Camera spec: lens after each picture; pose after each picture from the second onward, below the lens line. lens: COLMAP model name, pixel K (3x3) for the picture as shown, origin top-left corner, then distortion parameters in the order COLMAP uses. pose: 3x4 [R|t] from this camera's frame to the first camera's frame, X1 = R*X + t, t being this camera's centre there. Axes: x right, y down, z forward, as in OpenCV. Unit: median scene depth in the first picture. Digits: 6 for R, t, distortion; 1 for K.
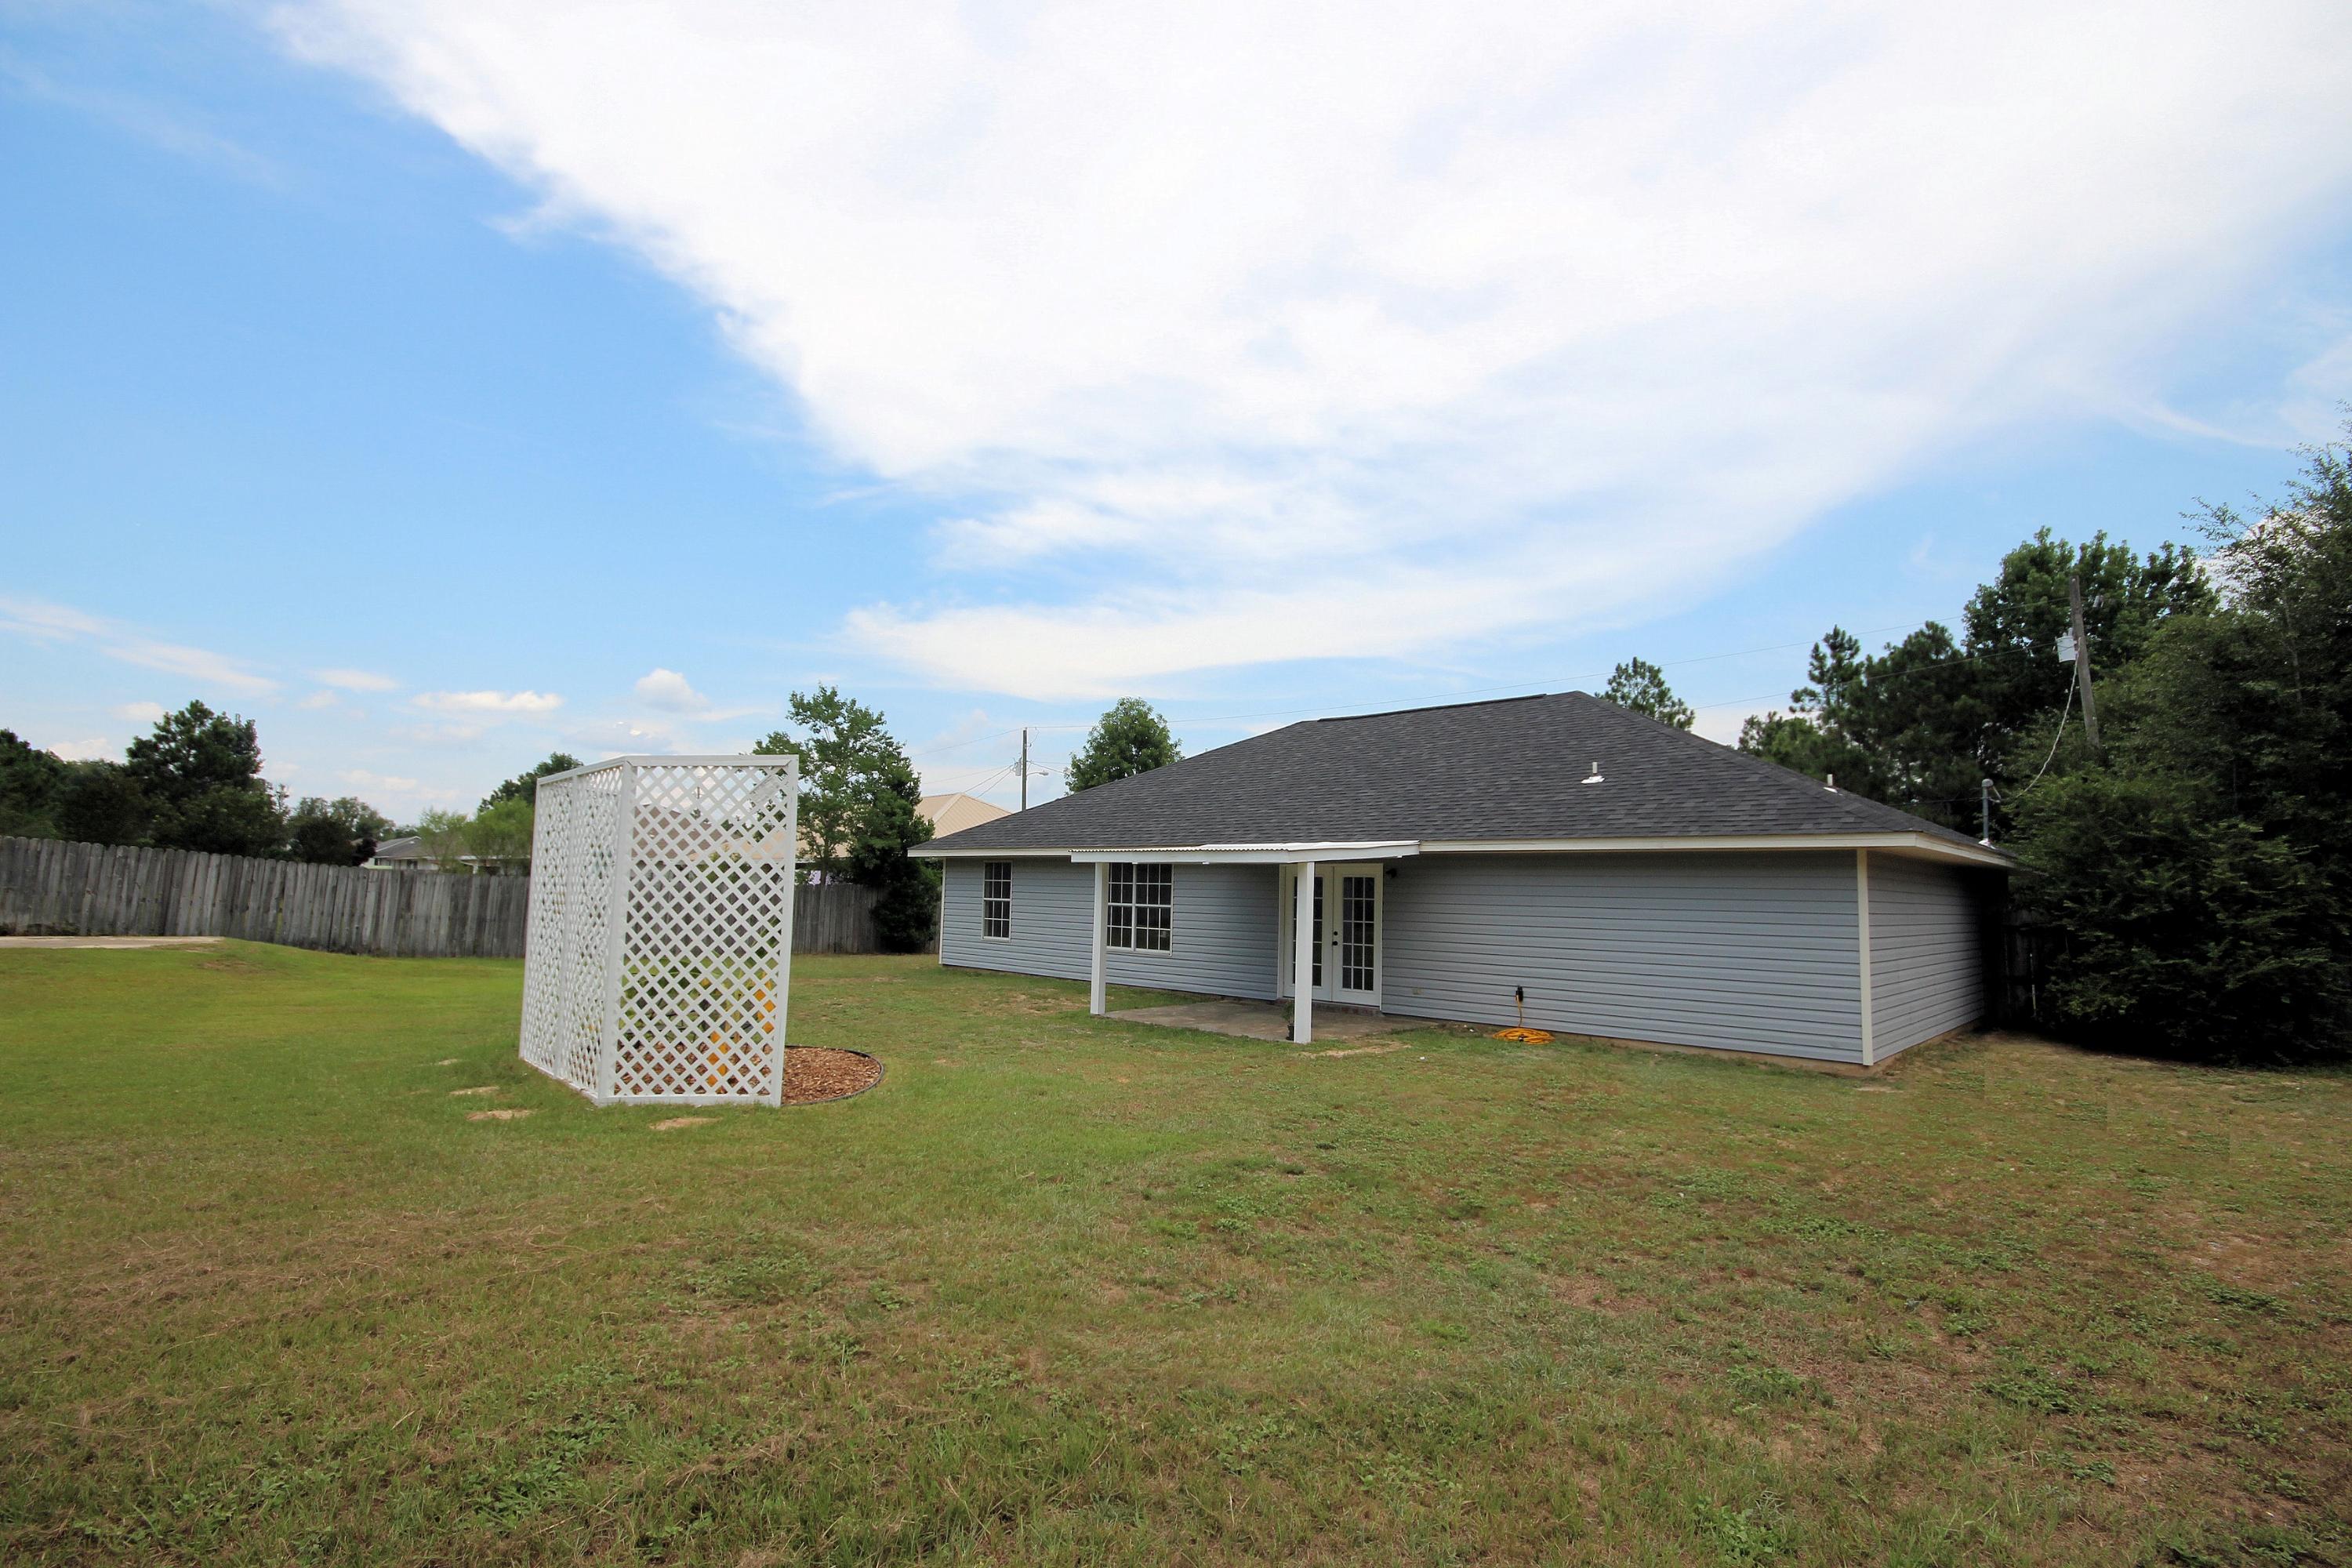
lens RADIAL K [[1060.3, 0, 1167.3], [0, 1060.3, 678.3], [0, 0, 1]] dist [-0.003377, -0.000236]
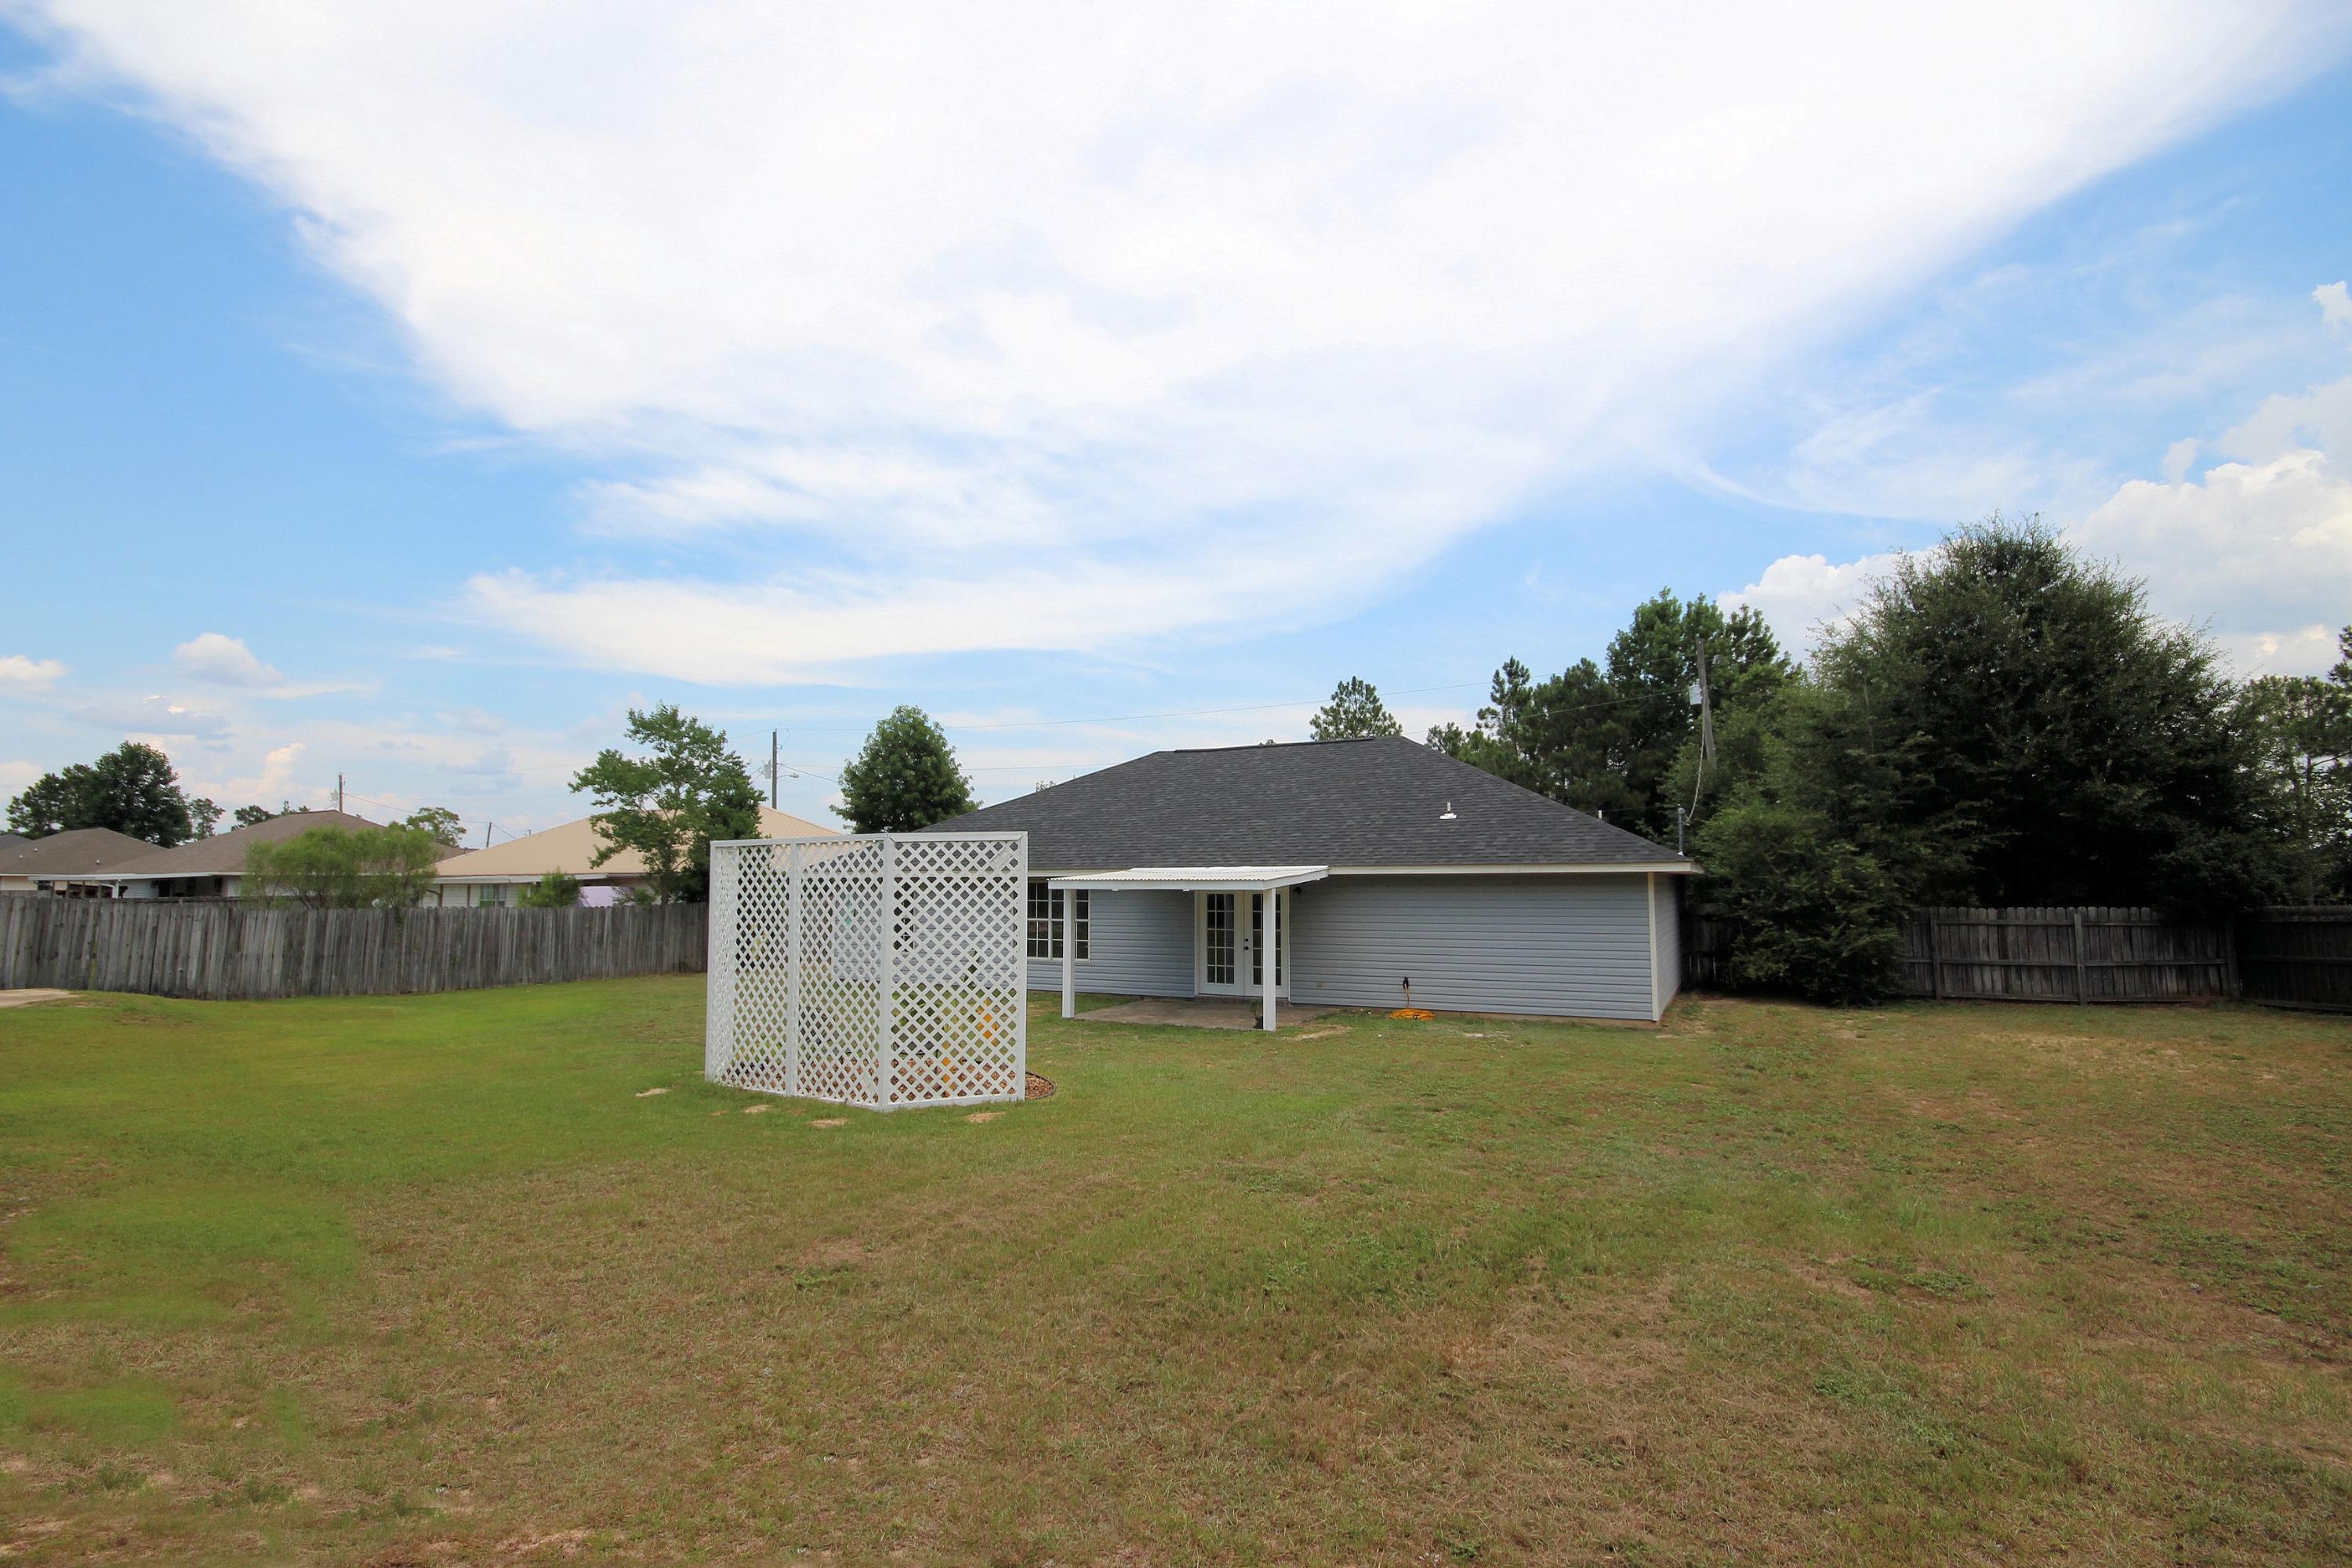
lens RADIAL K [[1073.0, 0, 1121.4], [0, 1073.0, 635.9], [0, 0, 1]] dist [-0.002607, -0.000860]
pose [[0.965429, 0.032663, 0.258613, -0.105223], [-0.025988, 0.999236, -0.029189, -0.024269], [-0.259369, 0.021459, 0.965540, -0.058354]]
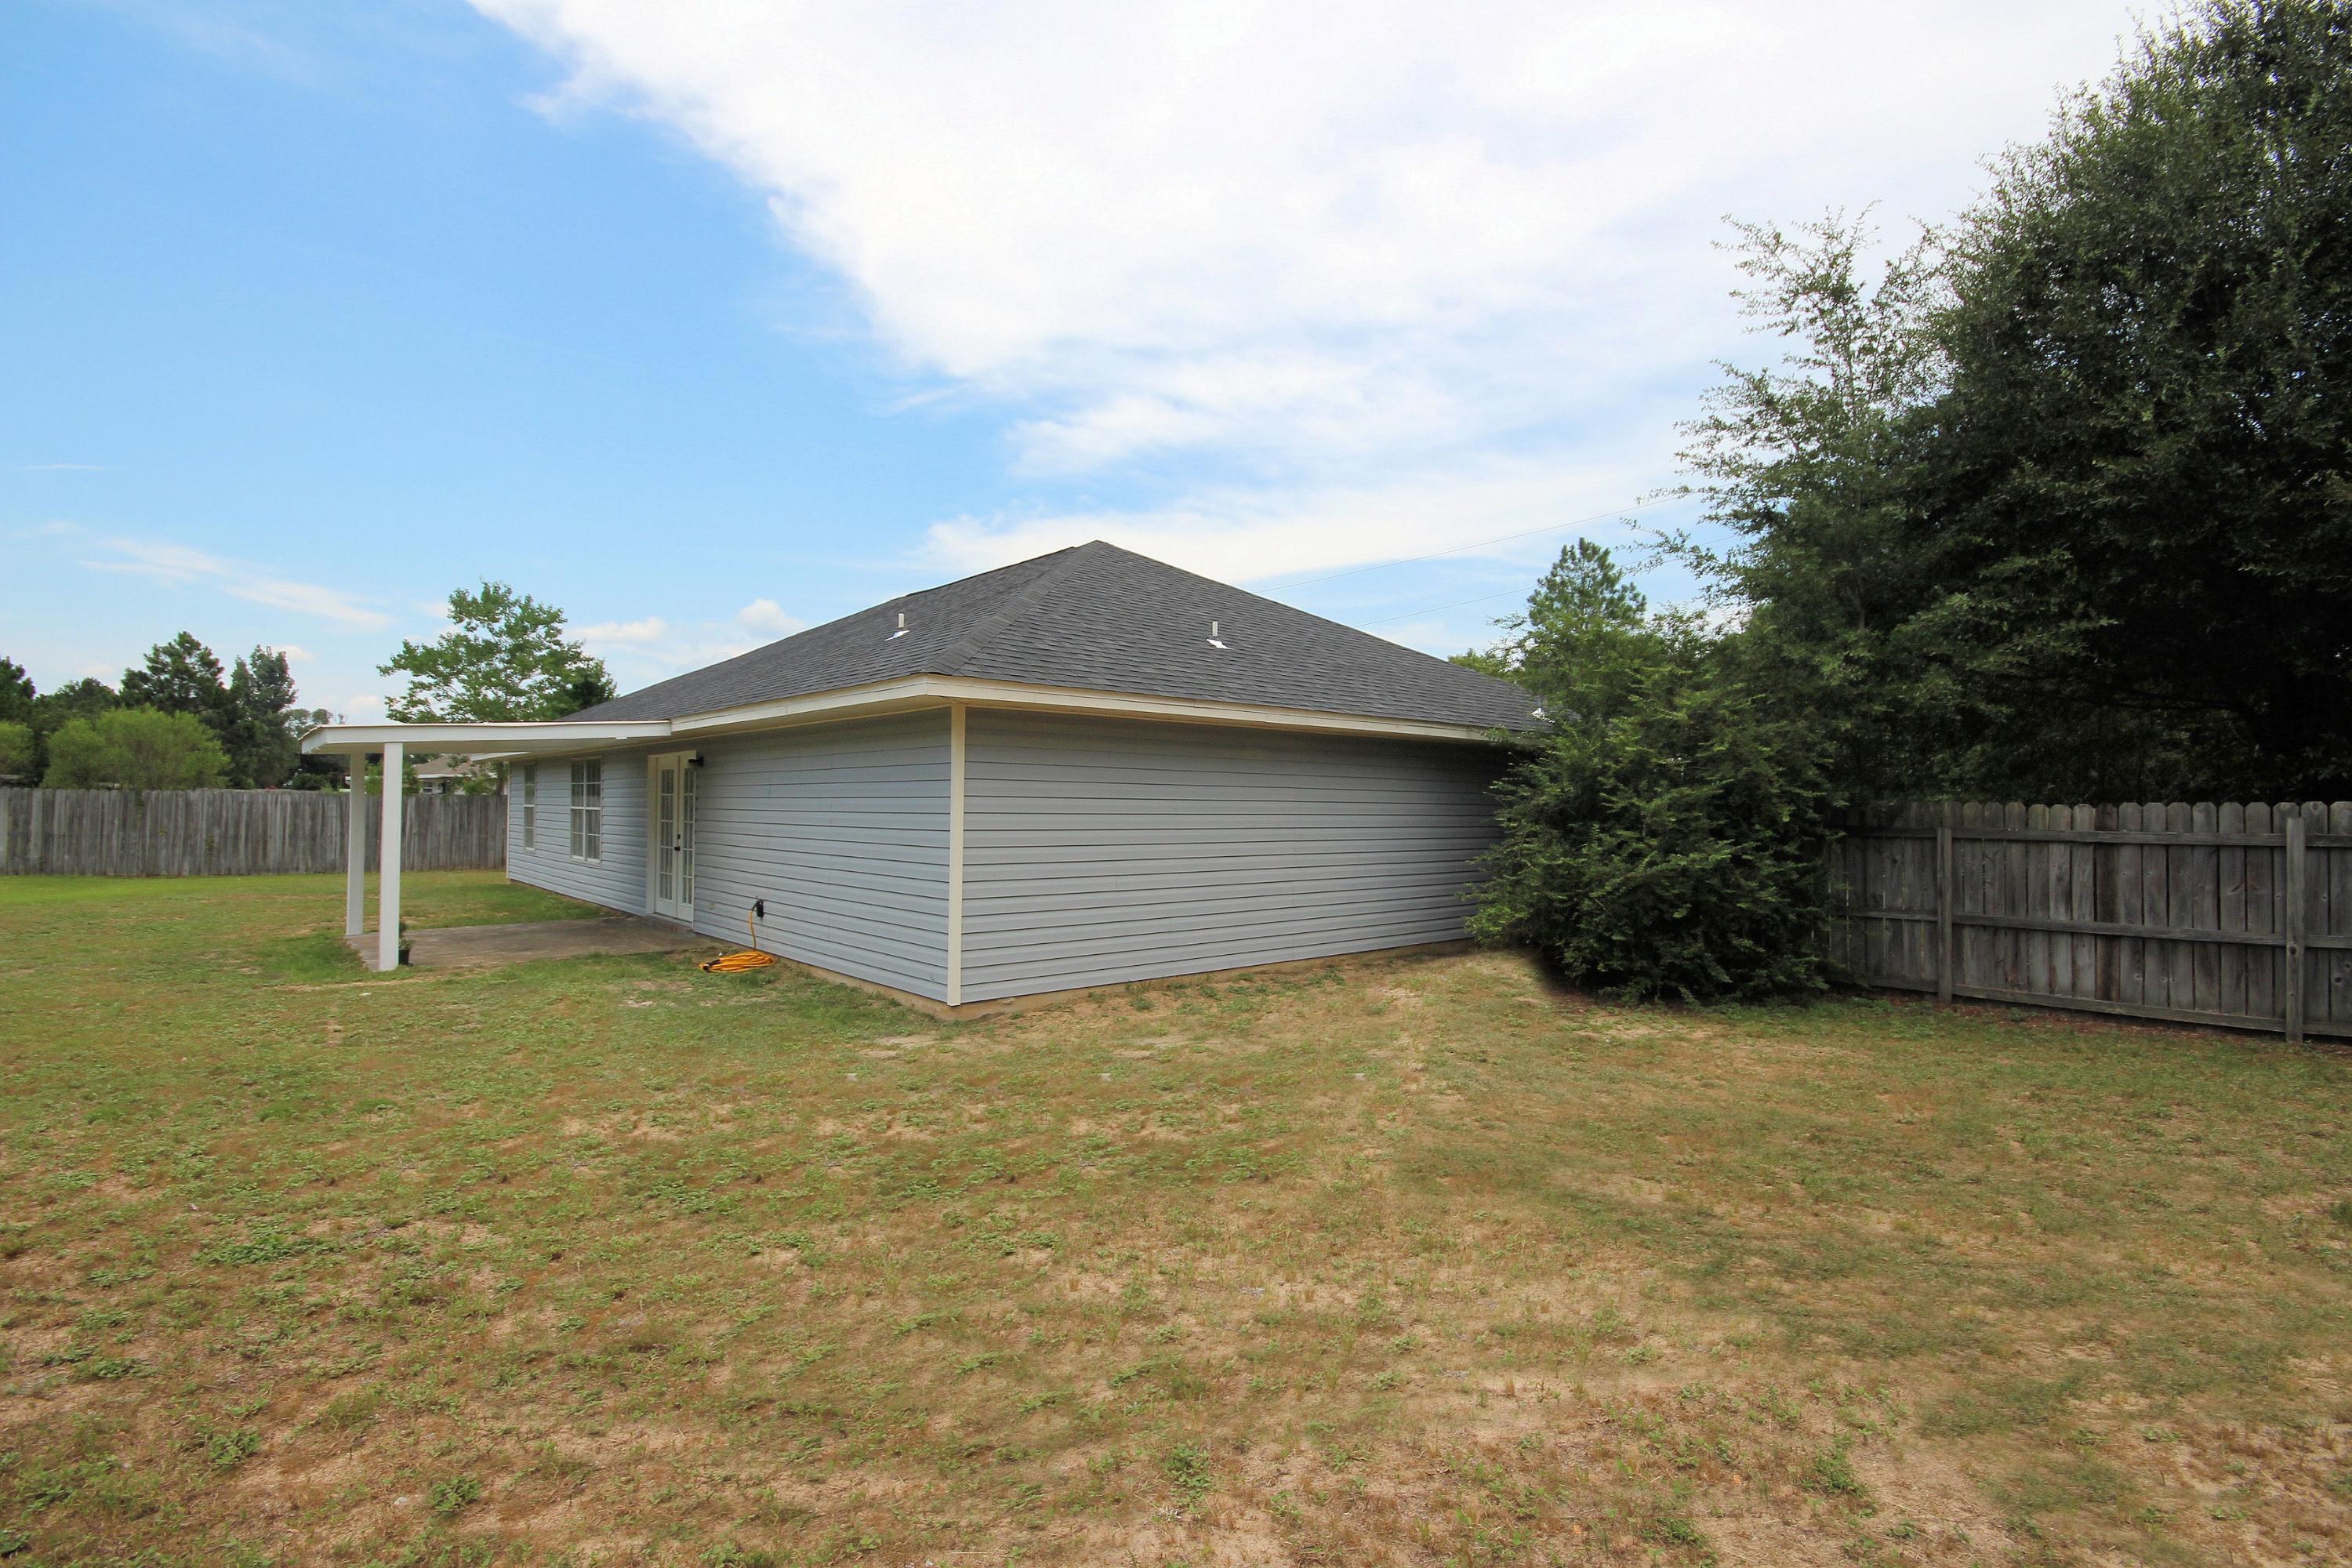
lens RADIAL K [[1096.9, 0, 1203.4], [0, 1096.9, 786.1], [0, 0, 1]] dist [-0.002705, -0.006798]
pose [[0.997674, -0.013058, -0.066898, 0.204195], [0.024642, 0.984192, 0.175380, 0.023315], [0.063551, -0.176620, 0.982225, 0.075708]]
